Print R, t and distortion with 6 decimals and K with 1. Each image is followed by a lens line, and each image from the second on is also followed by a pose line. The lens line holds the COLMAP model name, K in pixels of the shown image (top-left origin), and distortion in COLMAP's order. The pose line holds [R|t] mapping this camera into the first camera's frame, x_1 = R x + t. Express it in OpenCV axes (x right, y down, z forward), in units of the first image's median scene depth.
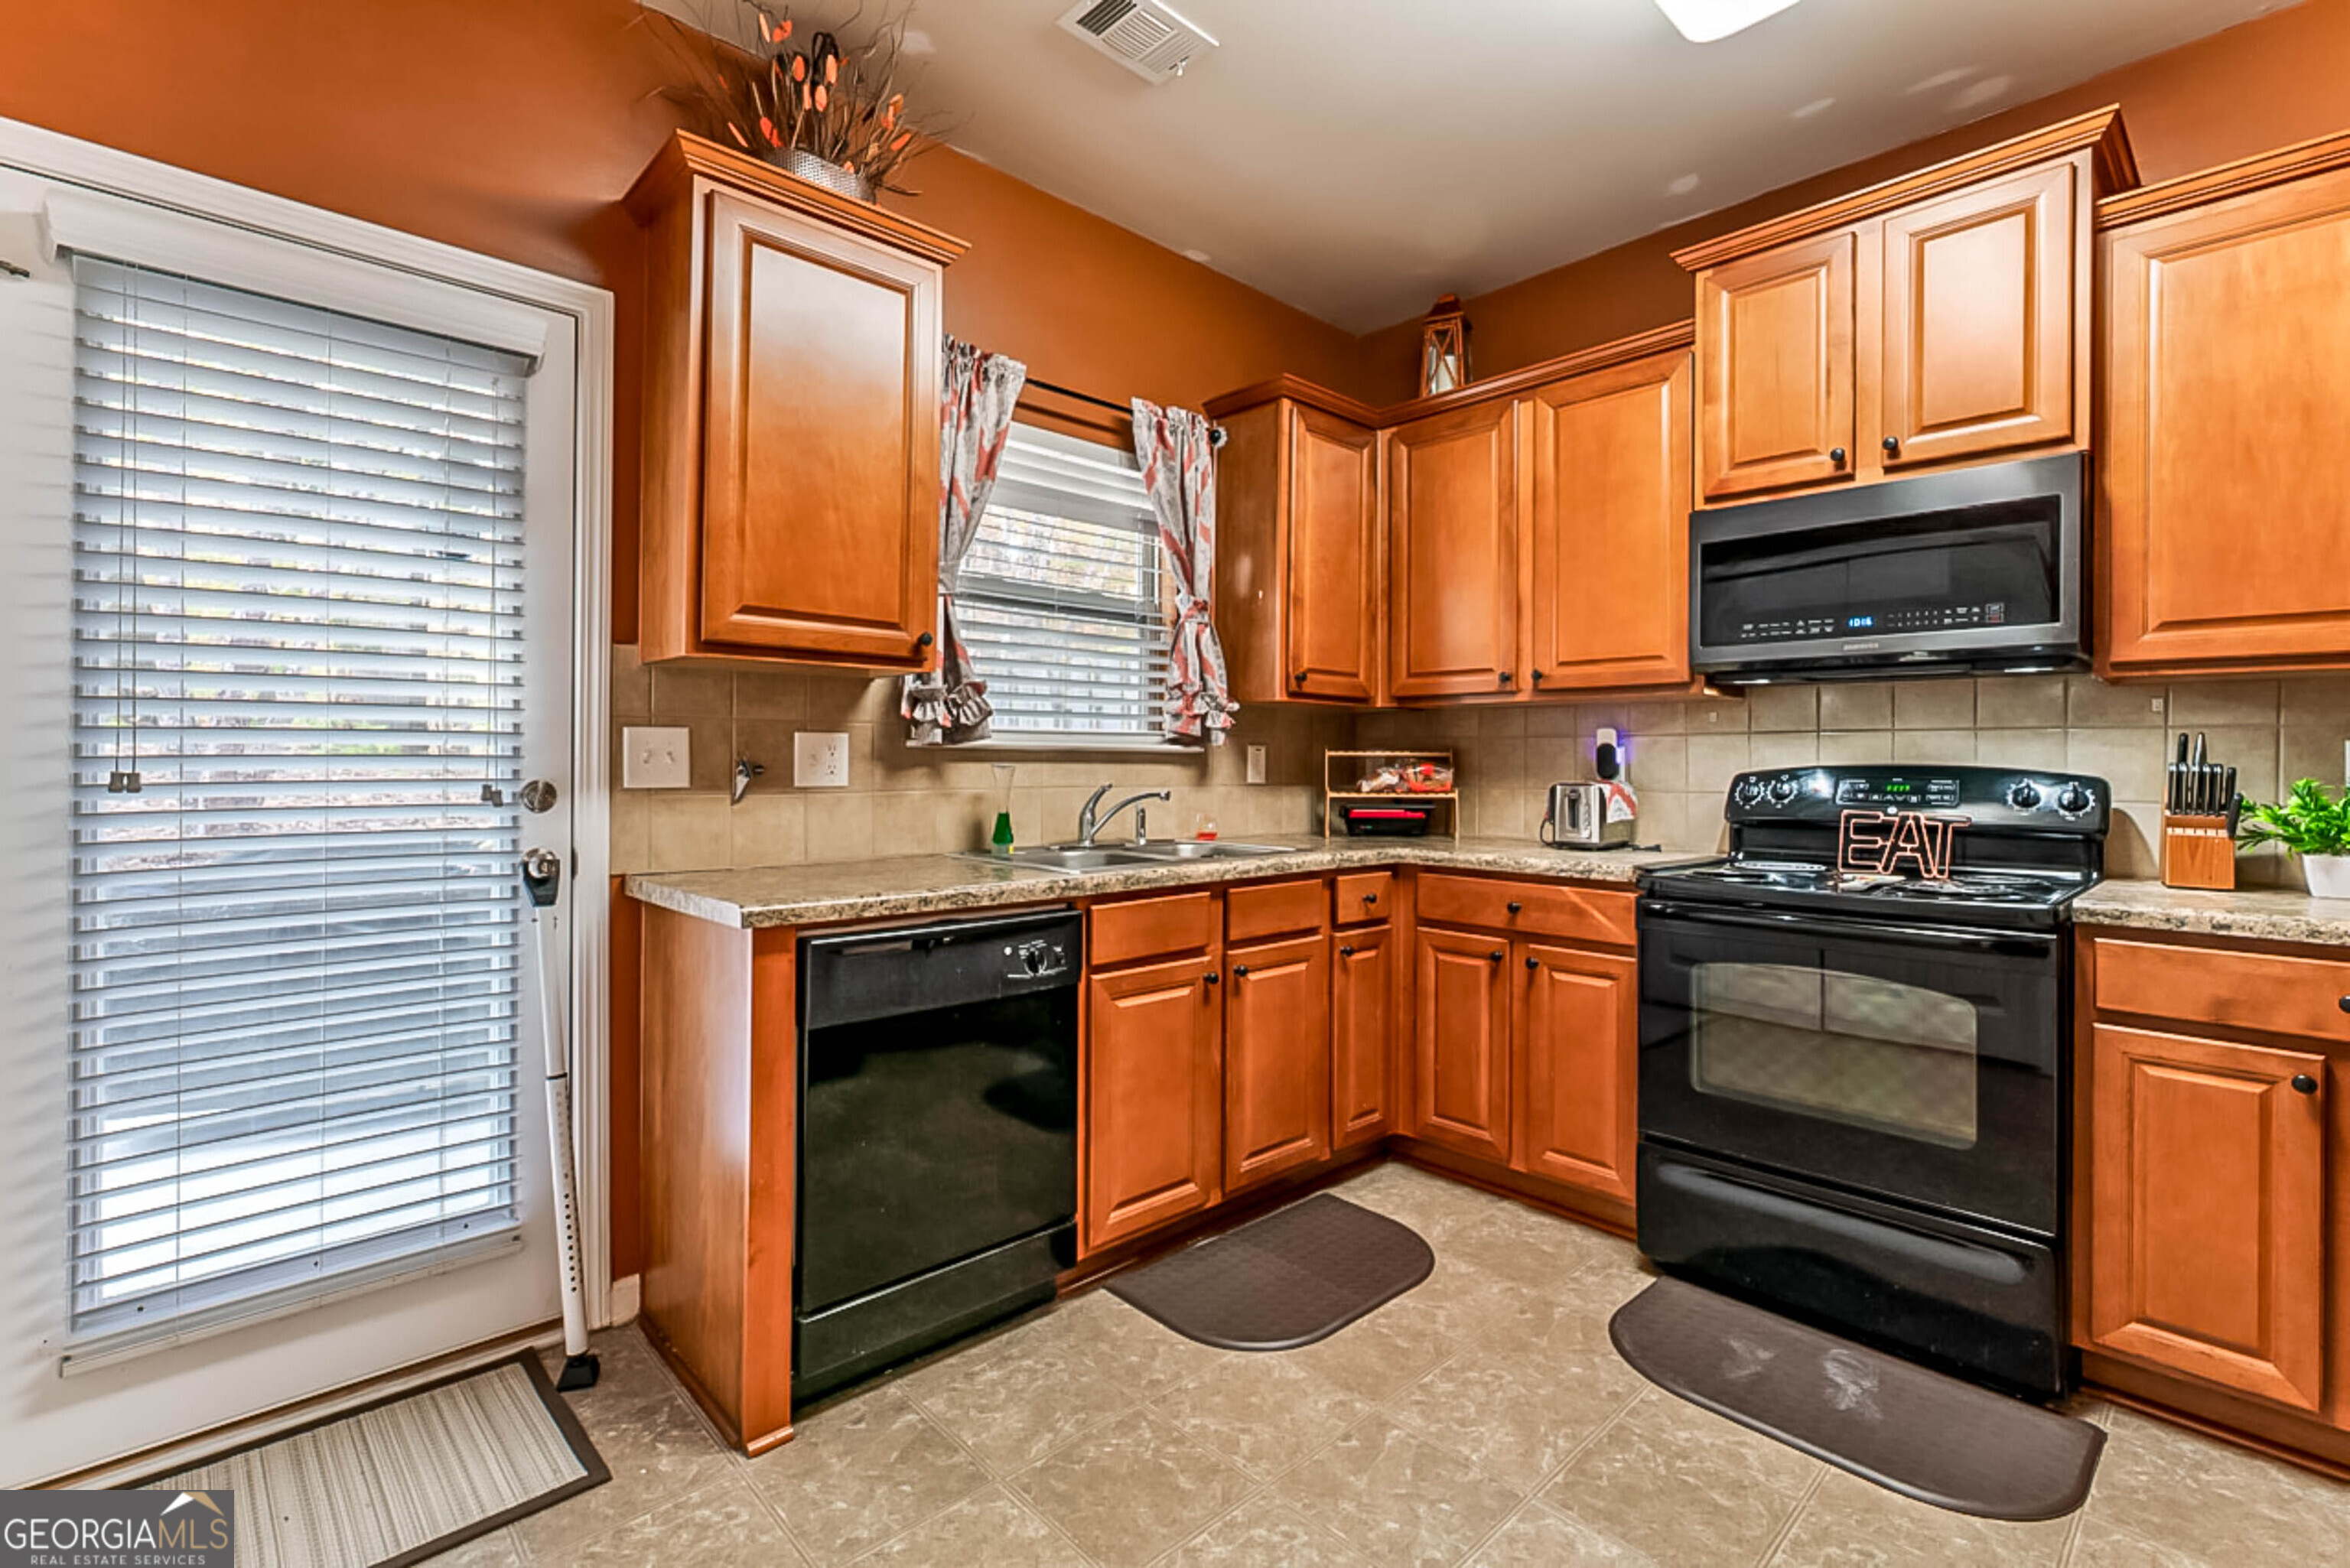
lens RADIAL K [[1067.5, 0, 1168.3], [0, 1067.5, 758.8], [0, 0, 1]] dist [-0.000701, 0.001048]
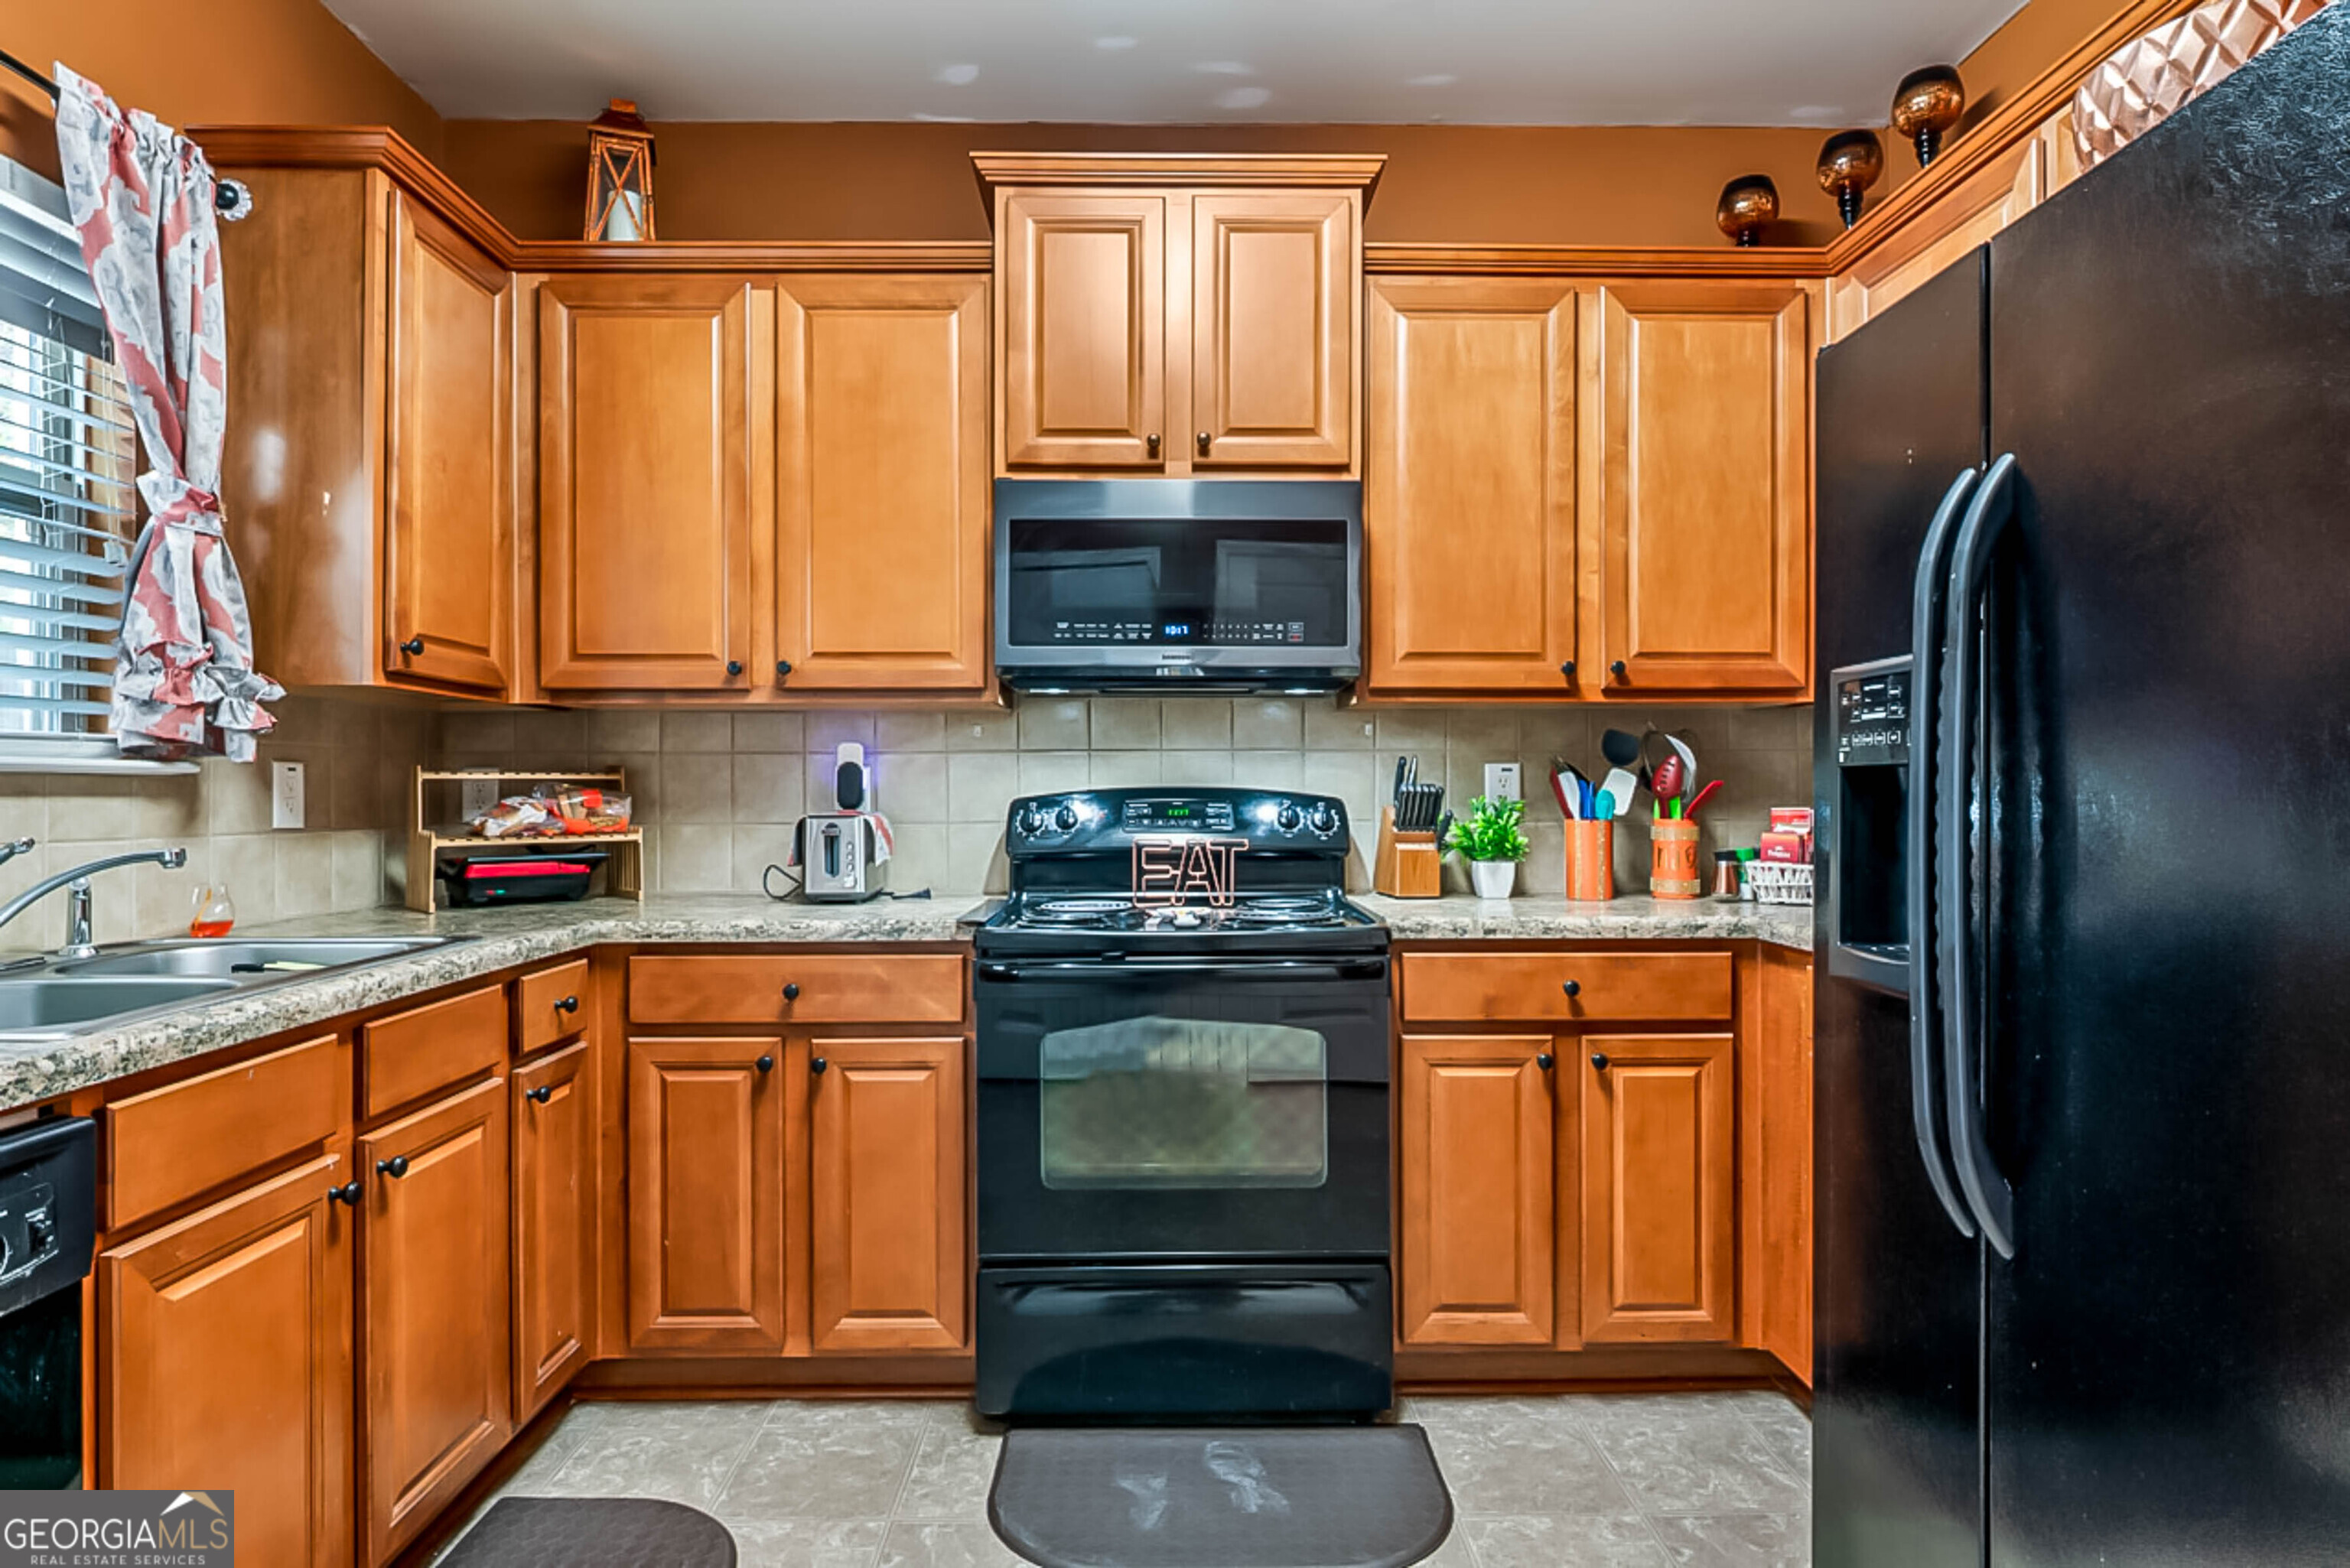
lens RADIAL K [[1297.4, 0, 1178.4], [0, 1297.4, 785.1], [0, 0, 1]] dist [0.002239, -0.006745]
pose [[0.665919, -0.005921, 0.746001, -0.154942], [0.005080, 0.999981, 0.003402, -0.000176], [-0.746007, 0.001524, 0.665937, 0.236041]]
